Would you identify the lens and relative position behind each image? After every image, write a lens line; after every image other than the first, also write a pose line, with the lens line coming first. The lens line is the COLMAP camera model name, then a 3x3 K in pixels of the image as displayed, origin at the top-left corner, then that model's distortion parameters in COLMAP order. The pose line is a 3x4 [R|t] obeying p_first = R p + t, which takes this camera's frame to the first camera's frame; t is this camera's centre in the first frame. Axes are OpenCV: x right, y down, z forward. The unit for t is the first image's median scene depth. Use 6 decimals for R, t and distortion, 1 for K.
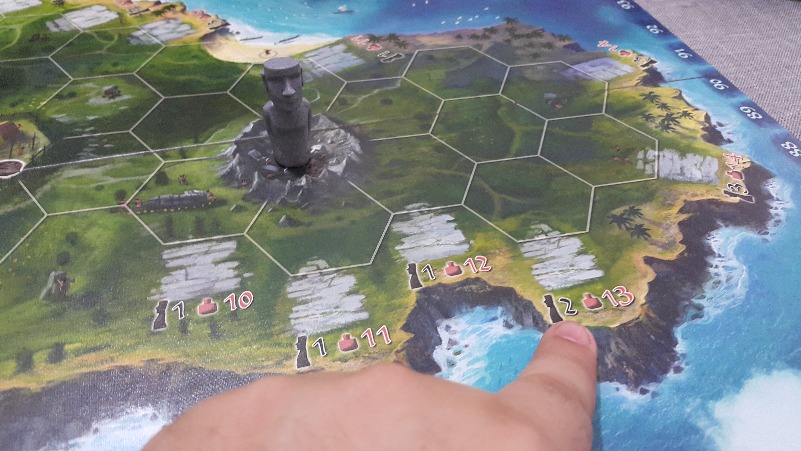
lens RADIAL K [[658.8, 0, 400.4], [0, 658.8, 240.7], [0, 0, 1]] dist [0.133861, -0.345455]
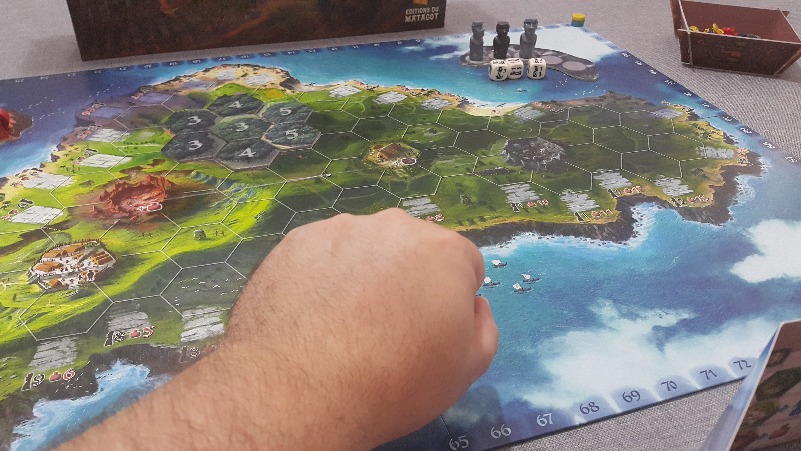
lens RADIAL K [[658.8, 0, 397.8], [0, 658.8, 233.5], [0, 0, 1]] dist [0.133861, -0.345455]
pose [[0.999327, -0.034140, 0.013420, -0.684240], [0.035723, 0.988861, -0.144491, 0.449669], [-0.008338, 0.144873, 0.989415, -1.140531]]
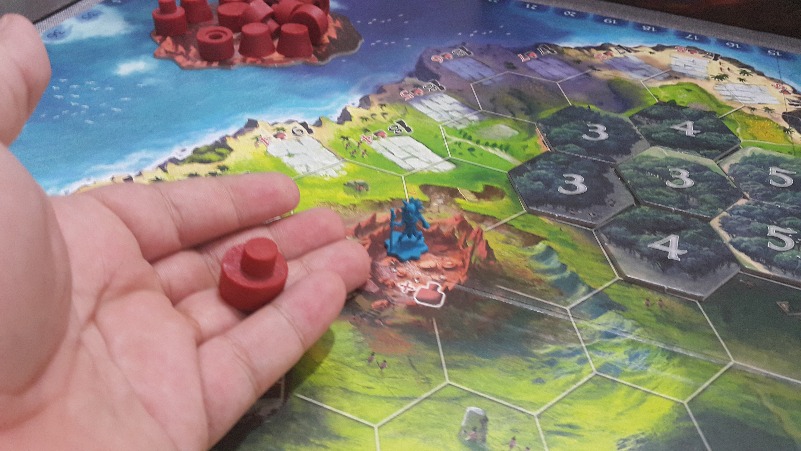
lens RADIAL K [[658.8, 0, 397.9], [0, 658.8, 241.6], [0, 0, 1]] dist [0.133861, -0.345455]
pose [[0.800175, 0.391709, -0.454184, -1.020366], [-0.432789, 0.901372, 0.014903, 0.000673], [0.415227, 0.184641, 0.890783, -0.051063]]
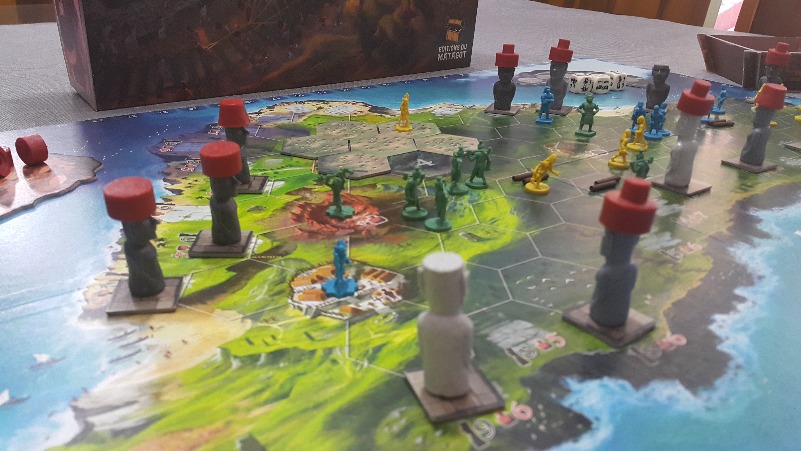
lens RADIAL K [[658.8, 0, 394.0], [0, 658.8, 227.6], [0, 0, 1]] dist [0.133861, -0.345455]
pose [[0.943406, -0.154074, 0.293679, -1.759562], [0.243901, 0.922363, -0.299596, 0.515872], [-0.224719, 0.354269, 0.907741, -0.501250]]
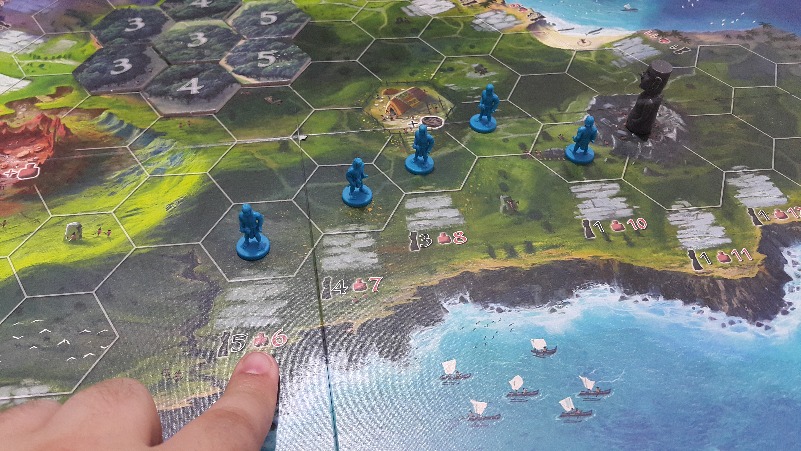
lens RADIAL K [[658.8, 0, 397.2], [0, 658.8, 238.4], [0, 0, 1]] dist [0.133861, -0.345455]
pose [[0.992995, 0.075741, -0.090683, -0.535944], [-0.071933, 0.996414, 0.044552, 0.081388], [0.093732, -0.037717, 0.994883, -0.418943]]
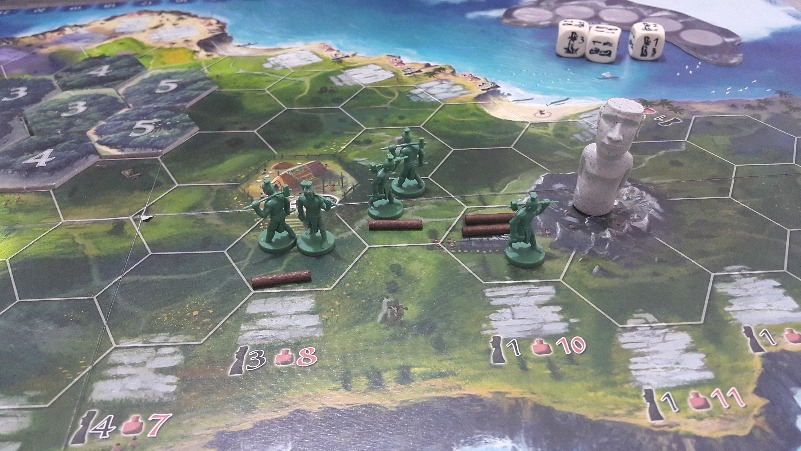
lens RADIAL K [[658.8, 0, 394.7], [0, 658.8, 245.1], [0, 0, 1]] dist [0.133861, -0.345455]
pose [[0.978977, 0.077861, -0.188525, -0.278351], [-0.097972, 0.990172, -0.099807, 0.058129], [0.178901, 0.116179, 0.976984, -0.024624]]
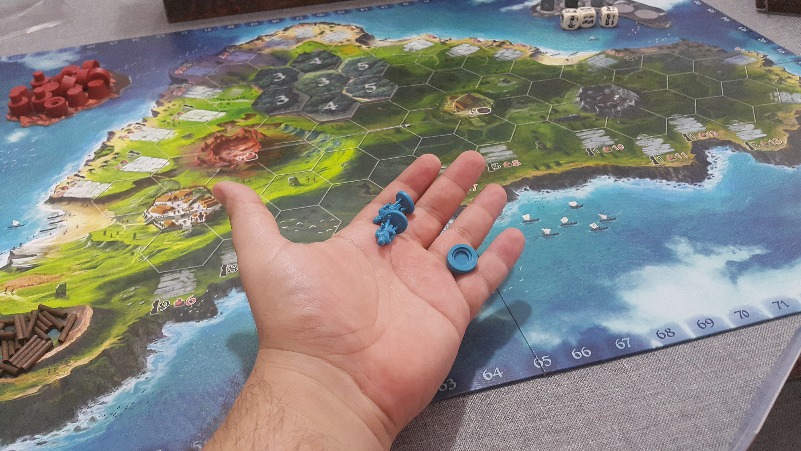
lens RADIAL K [[658.8, 0, 395.3], [0, 658.8, 237.3], [0, 0, 1]] dist [0.133861, -0.345455]
pose [[0.996423, -0.037817, -0.075576, -0.758722], [0.031192, 0.995720, -0.087004, 0.519923], [0.078543, 0.084335, 0.993337, -1.258991]]
